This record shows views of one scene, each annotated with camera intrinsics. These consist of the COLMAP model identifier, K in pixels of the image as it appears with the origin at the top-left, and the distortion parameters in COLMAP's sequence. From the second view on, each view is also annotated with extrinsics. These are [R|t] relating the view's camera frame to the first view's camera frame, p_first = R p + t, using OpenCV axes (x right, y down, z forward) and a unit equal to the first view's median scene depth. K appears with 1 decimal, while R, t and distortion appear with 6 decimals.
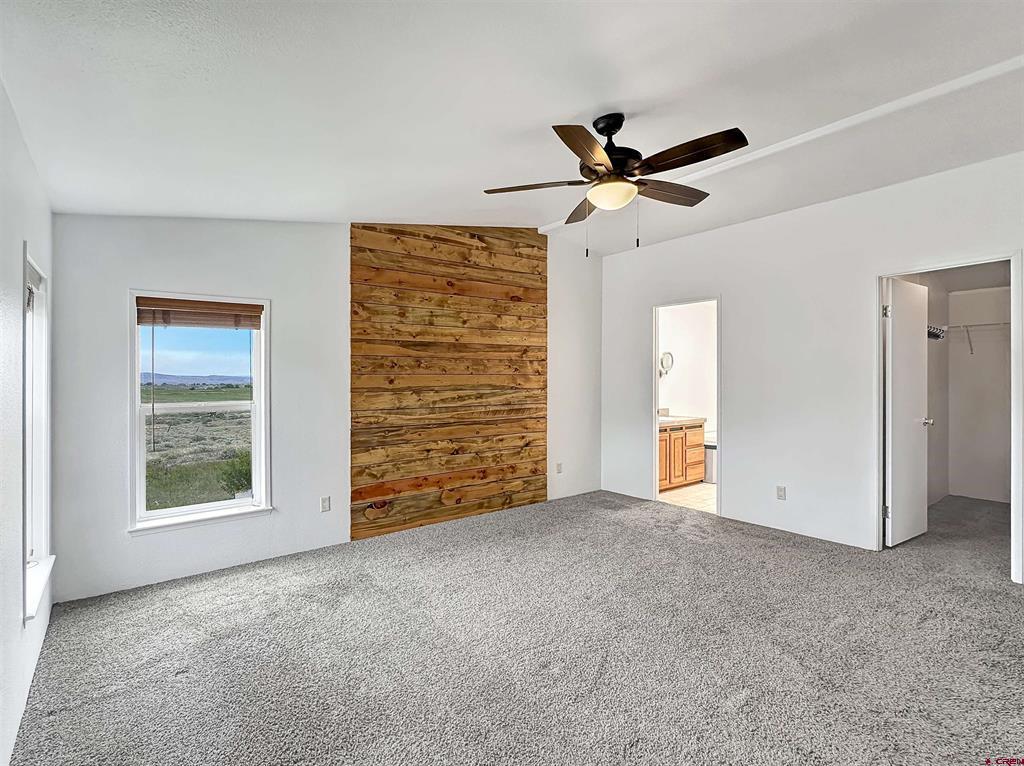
lens RADIAL K [[489.5, 0, 510.5], [0, 489.5, 376.5], [0, 0, 1]] dist [-0.000127, -0.000150]
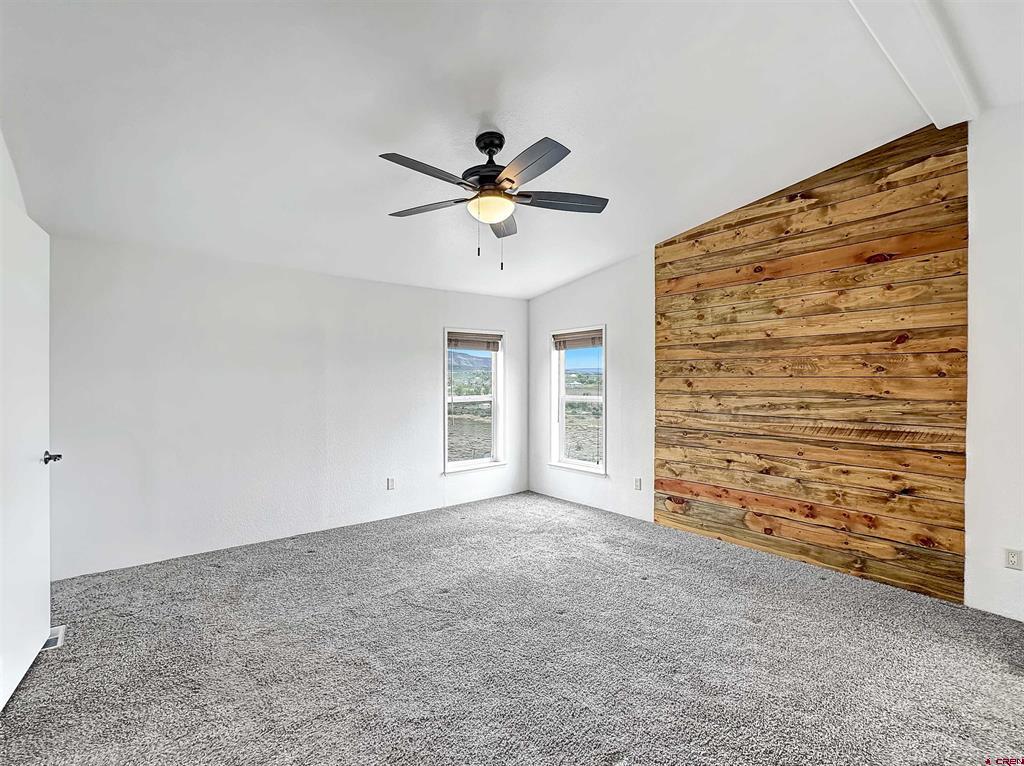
lens RADIAL K [[489.5, 0, 510.5], [0, 489.5, 376.5], [0, 0, 1]] dist [-0.000127, -0.000150]
pose [[0.020282, 0.001532, -0.999793, 0.712717], [0.009688, 0.999952, 0.001729, -0.011131], [0.999747, -0.009721, 0.020266, 0.558401]]
